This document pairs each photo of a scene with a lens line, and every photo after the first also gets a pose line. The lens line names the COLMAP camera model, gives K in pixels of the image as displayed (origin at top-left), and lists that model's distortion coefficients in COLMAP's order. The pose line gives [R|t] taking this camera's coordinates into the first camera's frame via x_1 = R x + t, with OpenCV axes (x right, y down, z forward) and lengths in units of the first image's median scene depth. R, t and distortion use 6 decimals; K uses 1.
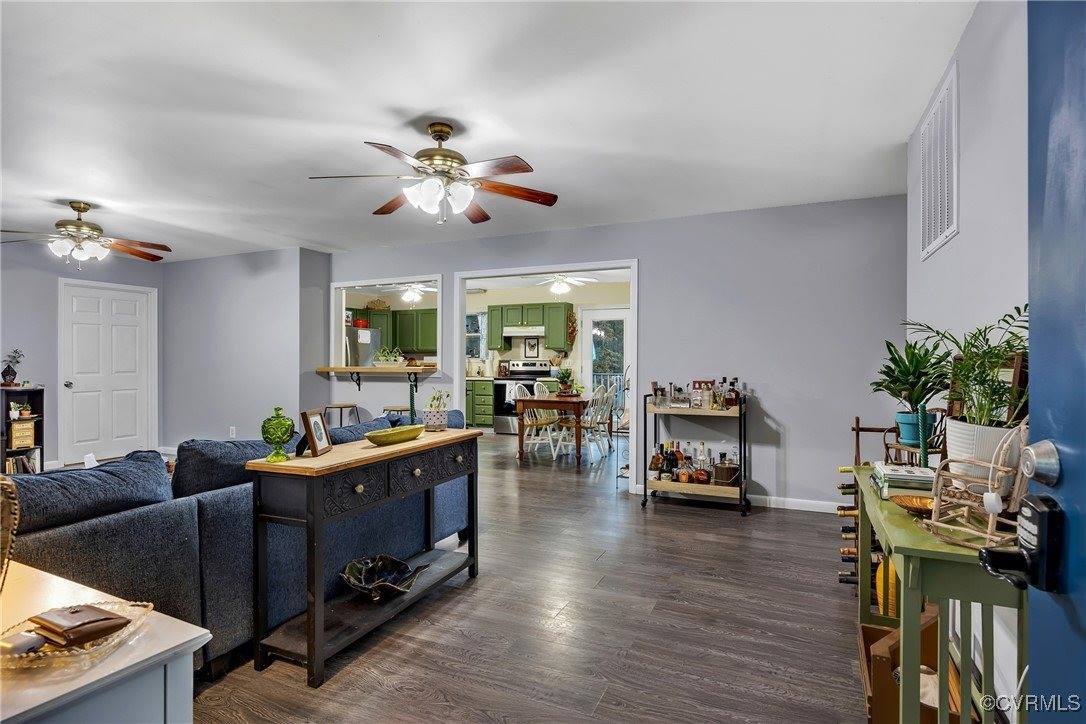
lens RADIAL K [[551.4, 0, 542.9], [0, 551.4, 358.2], [0, 0, 1]] dist [-0.002506, -0.000209]
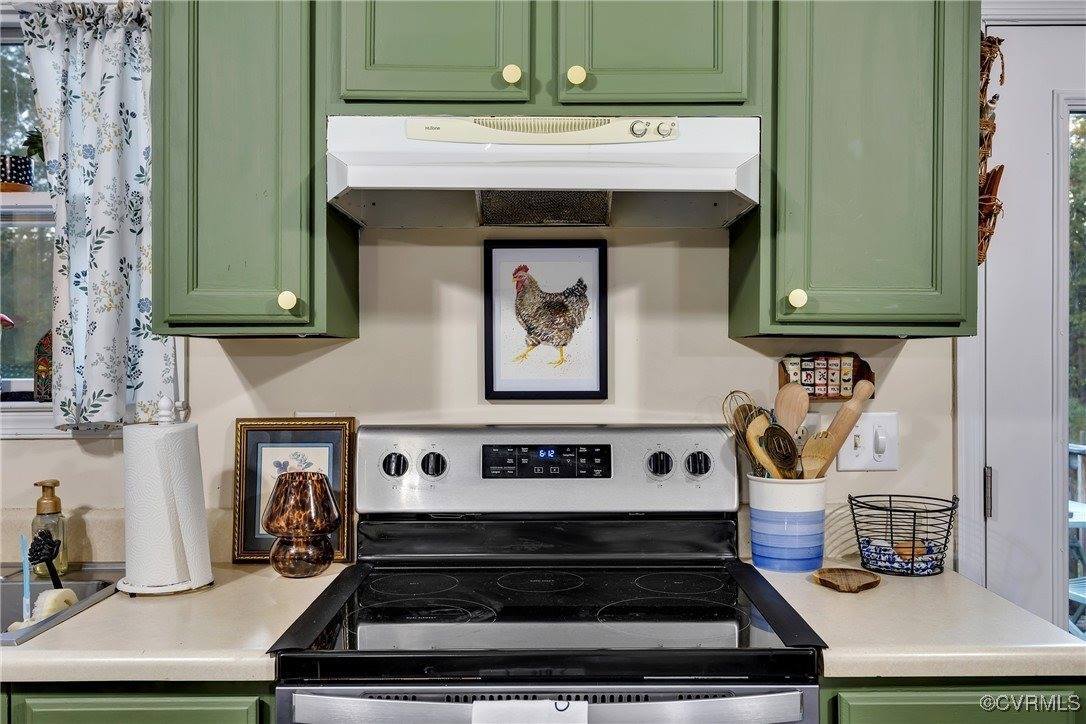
lens RADIAL K [[952.5, 0, 542.4], [0, 952.5, 362.7], [0, 0, 1]] dist [0.003498, 0.004087]
pose [[0.911882, 0.004921, 0.410424, -0.106779], [-0.002124, 0.999971, -0.007270, -0.007568], [-0.410448, 0.005758, 0.911866, 0.807760]]
